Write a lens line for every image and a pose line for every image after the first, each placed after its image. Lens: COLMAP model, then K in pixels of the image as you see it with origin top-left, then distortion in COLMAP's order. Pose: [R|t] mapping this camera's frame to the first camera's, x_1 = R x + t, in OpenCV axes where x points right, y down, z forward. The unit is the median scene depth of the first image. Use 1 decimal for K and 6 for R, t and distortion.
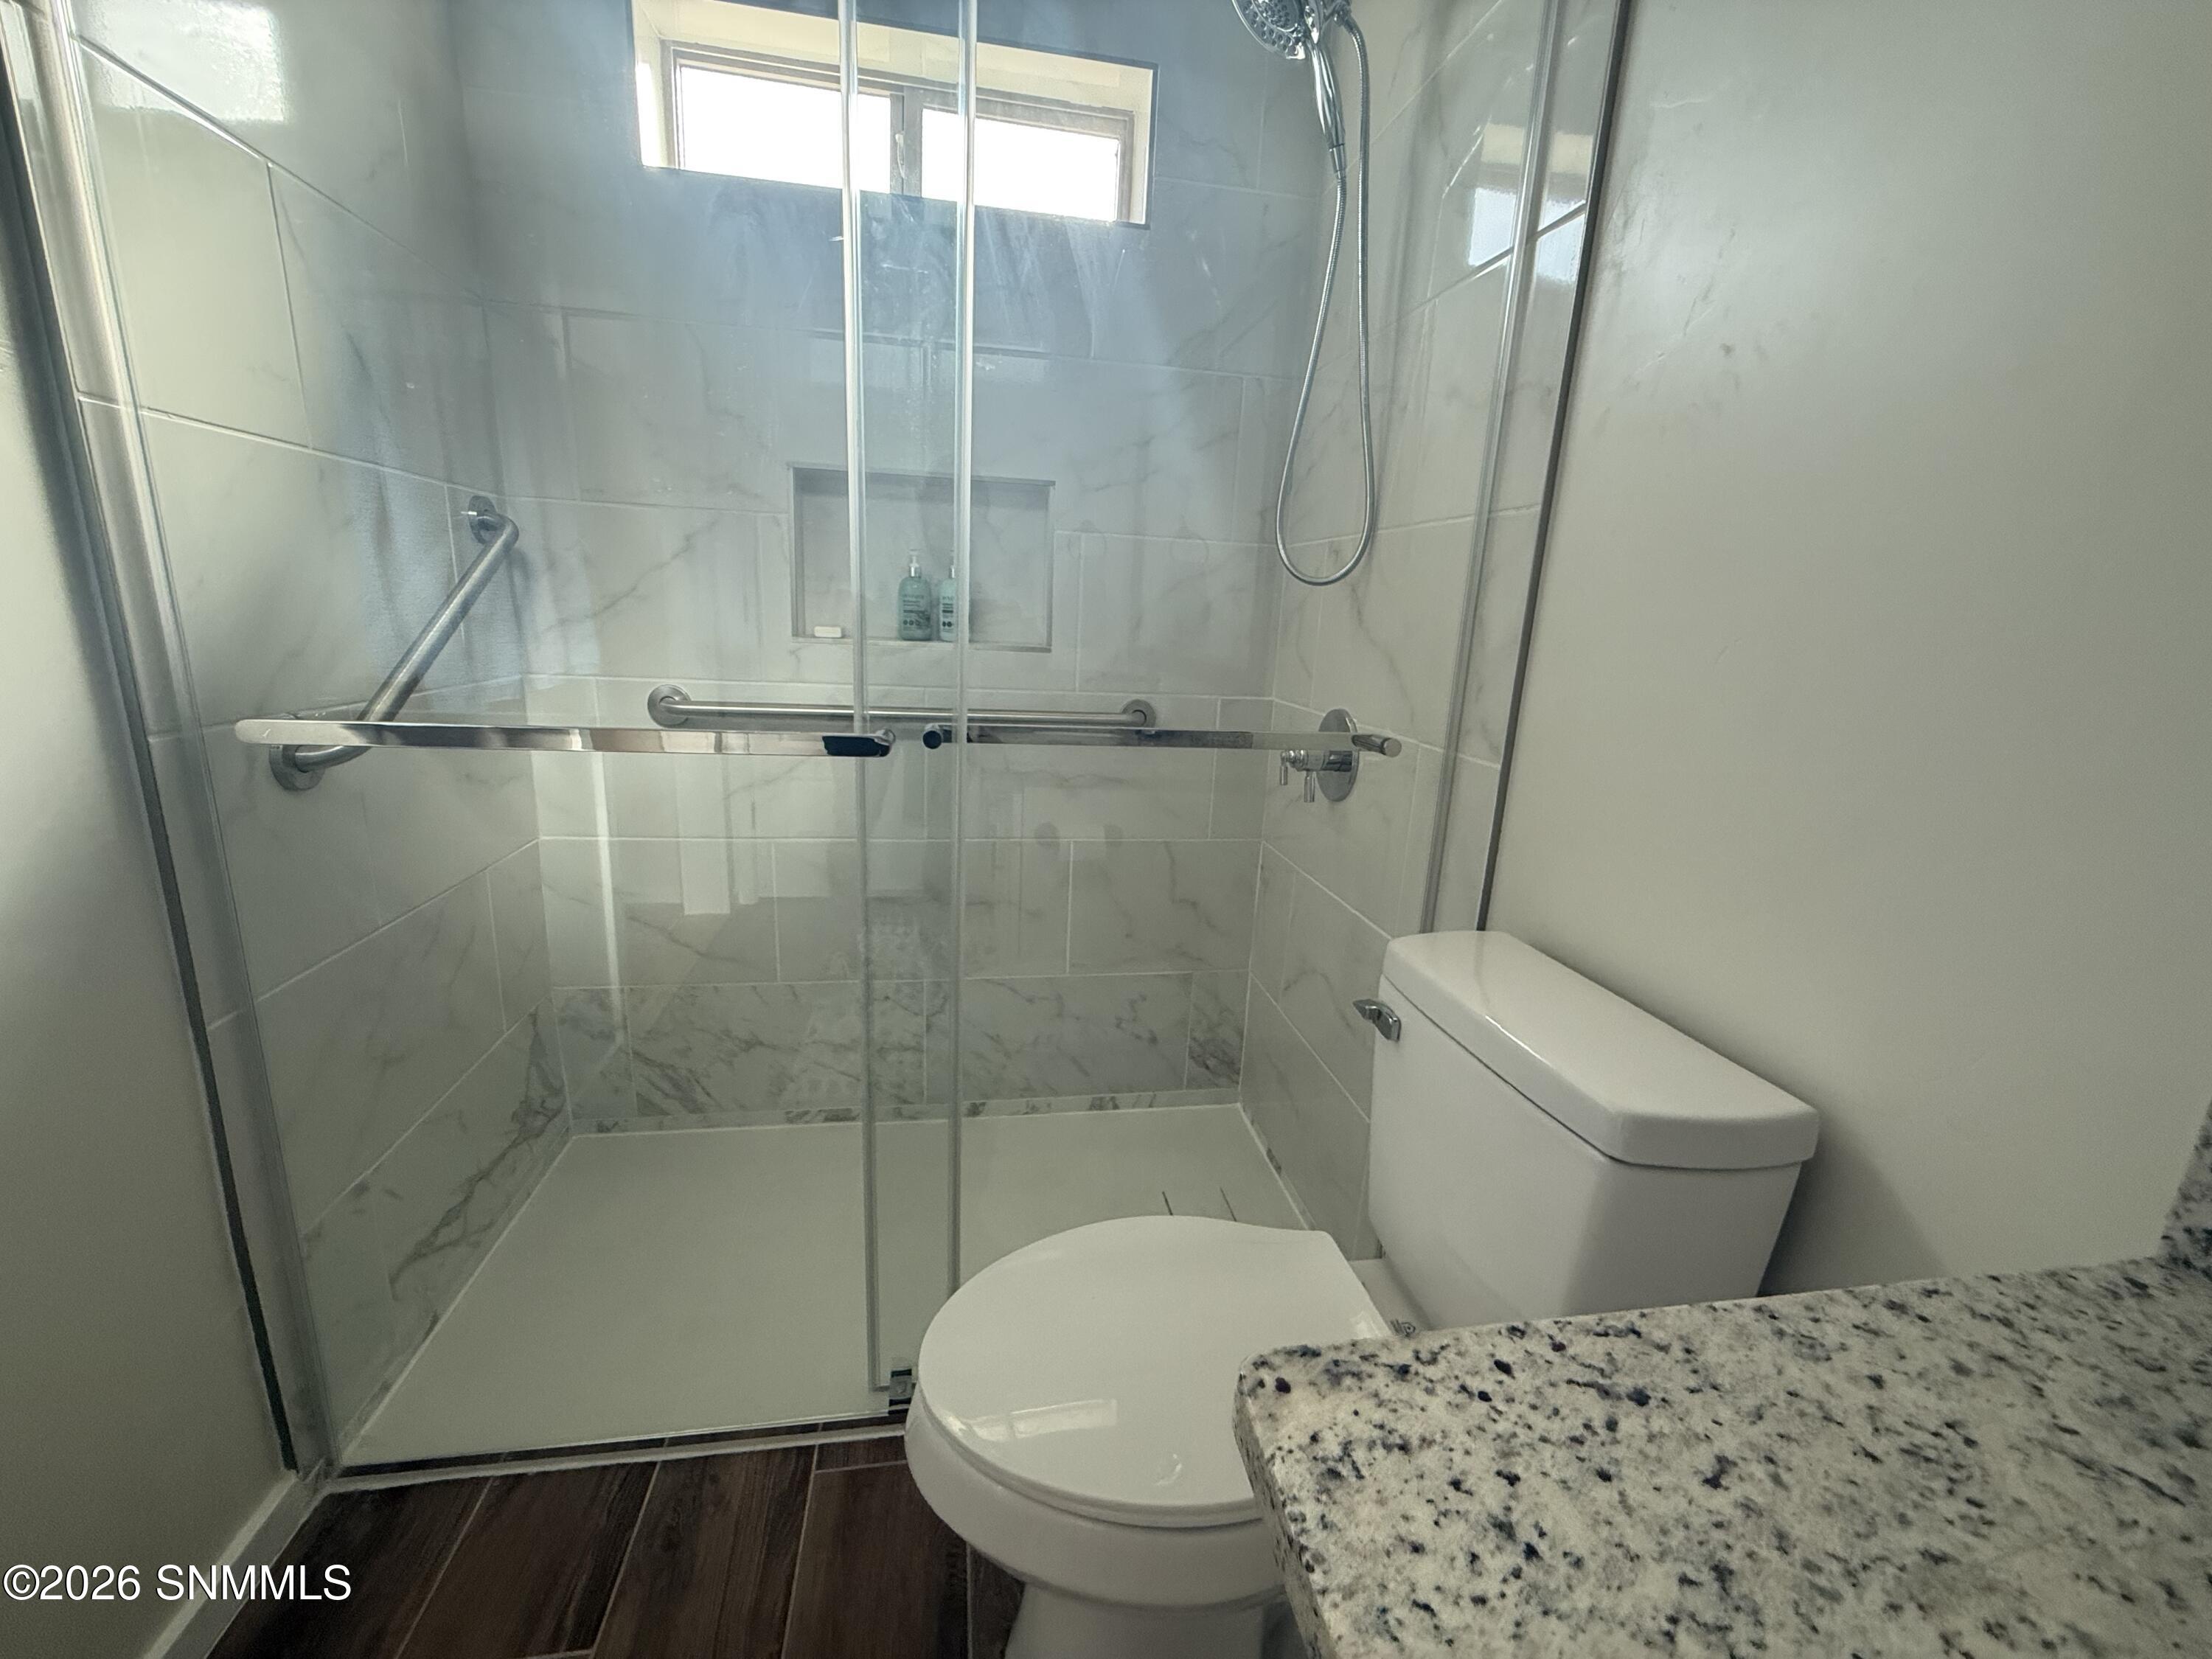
lens RADIAL K [[880.2, 0, 1106.0], [0, 880.2, 829.5], [0, 0, 1]] dist [-0.000550, -0.000041]
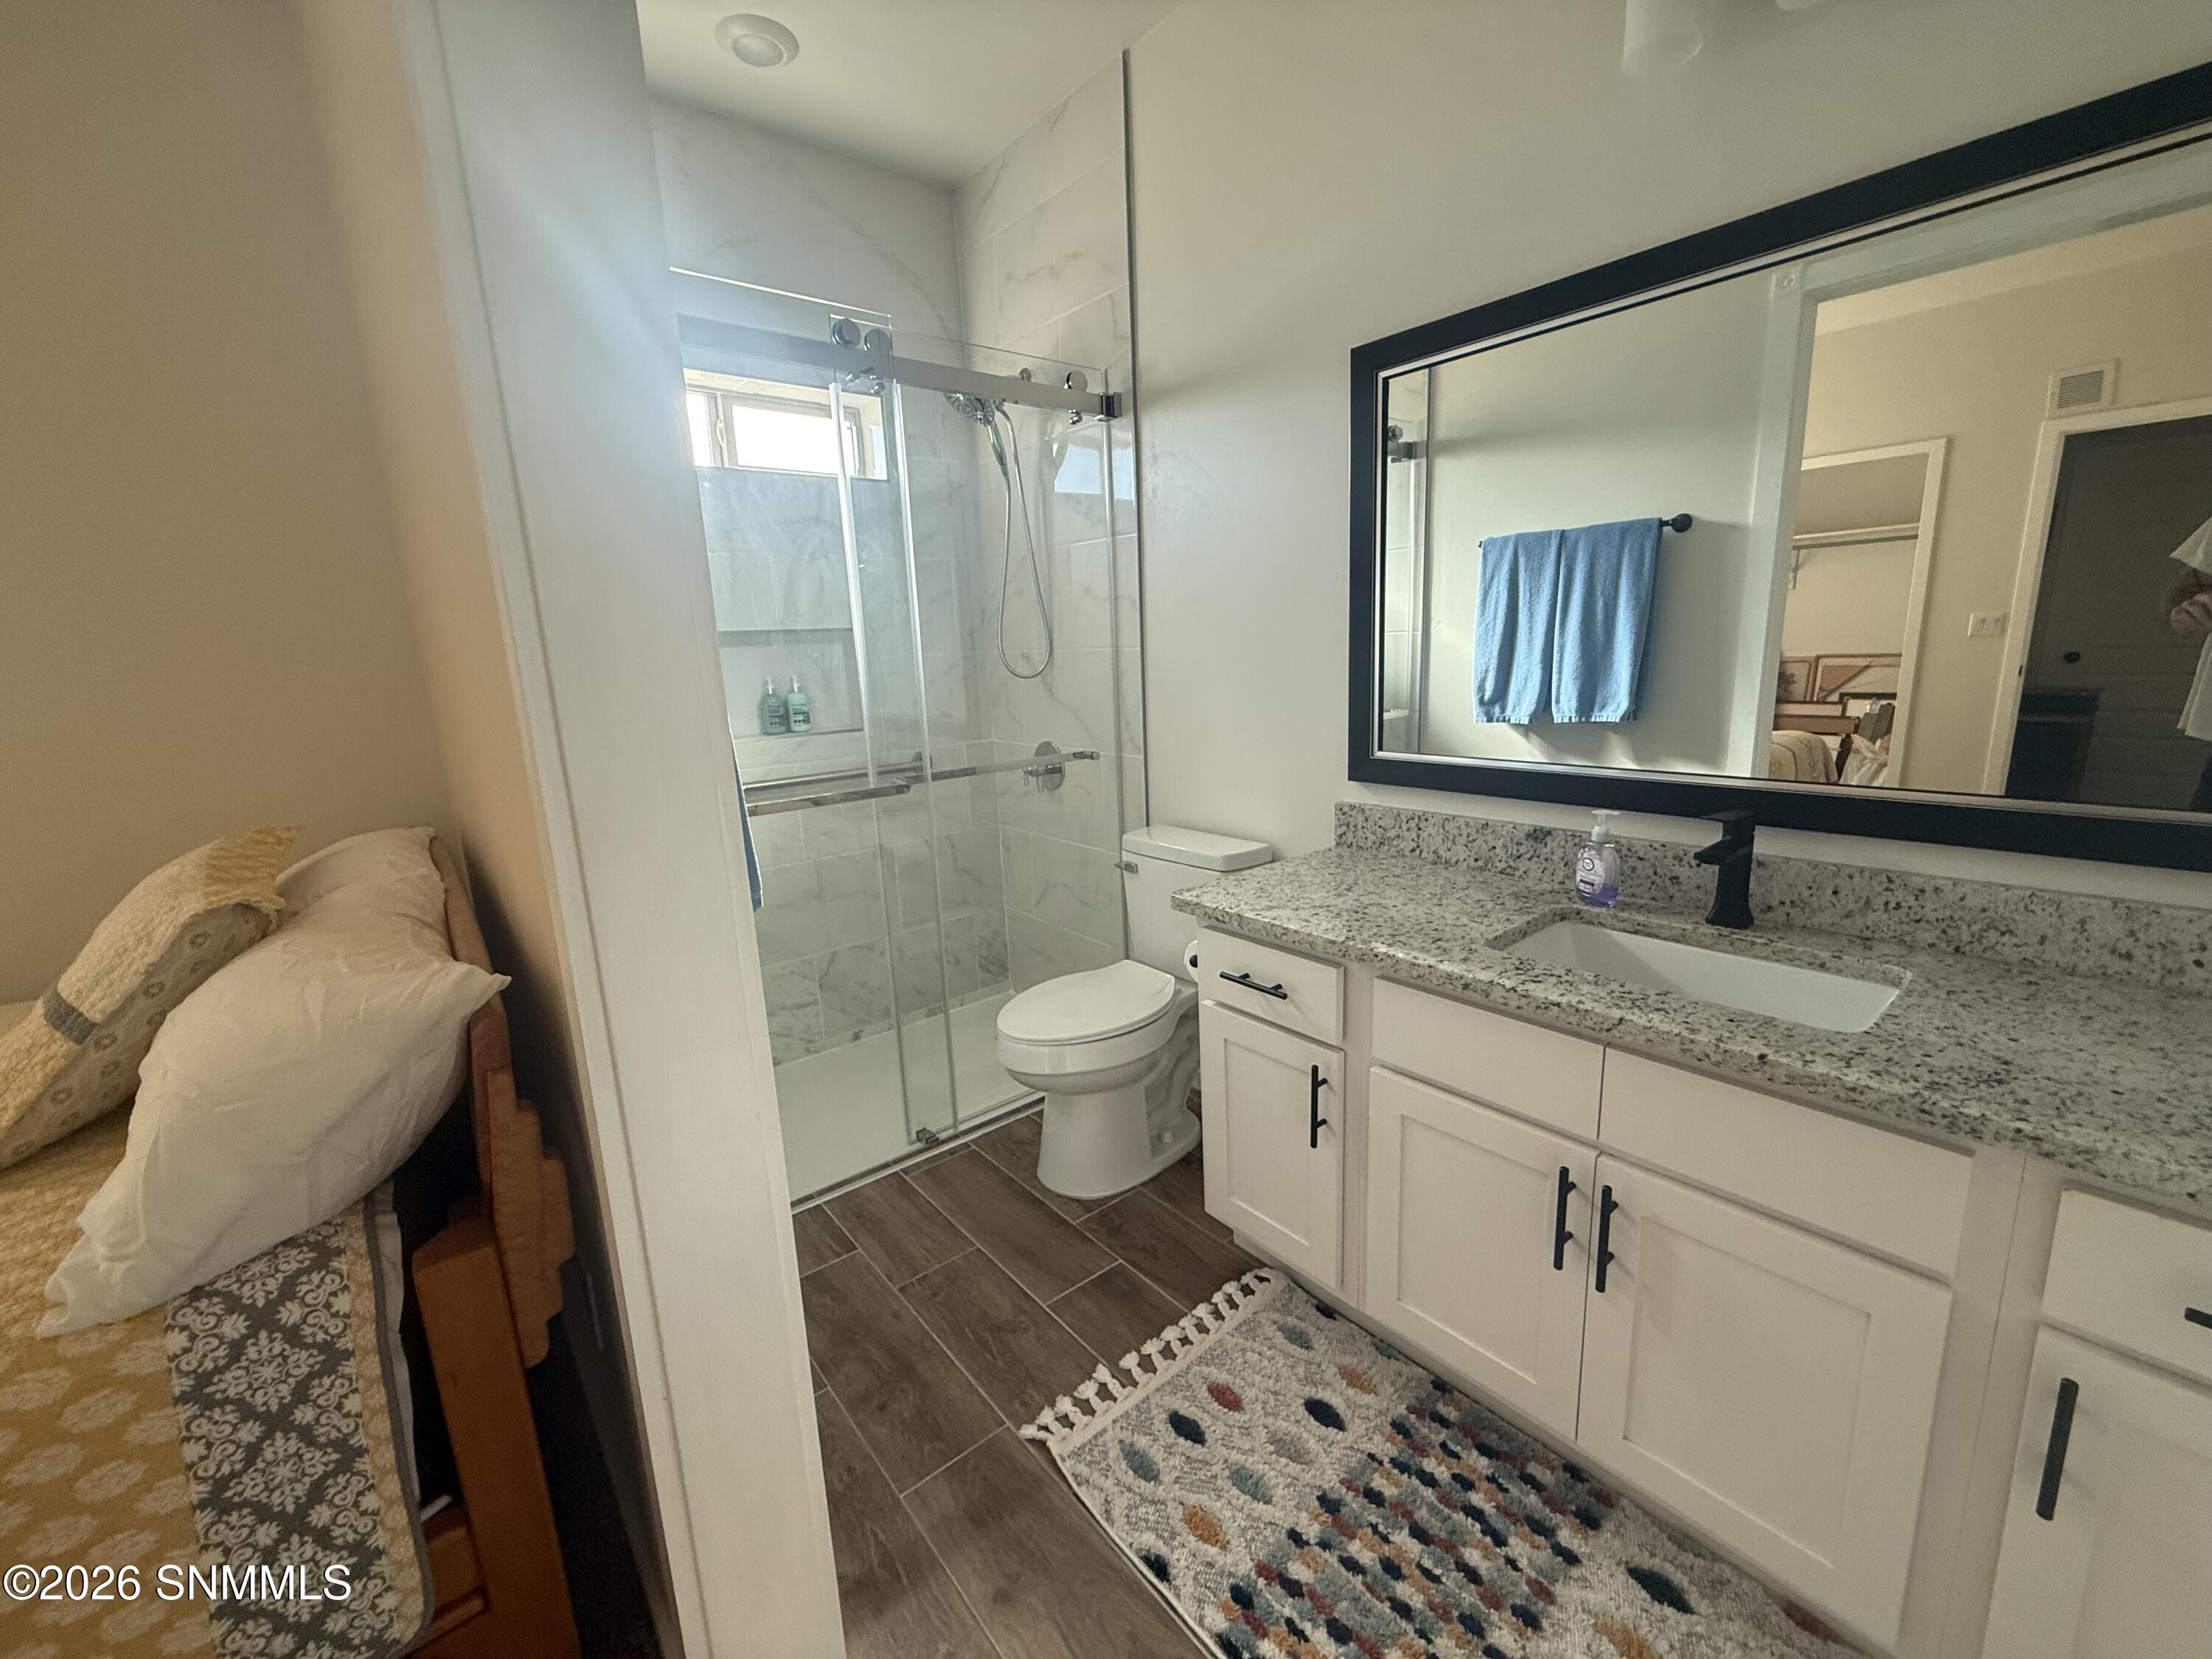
lens RADIAL K [[880.2, 0, 1106.0], [0, 880.2, 829.5], [0, 0, 1]] dist [-0.000550, -0.000041]
pose [[0.864413, -0.177910, 0.470254, -0.597771], [0.193460, 0.980985, 0.015518, 0.046705], [-0.464073, 0.077561, 0.882395, -0.770327]]
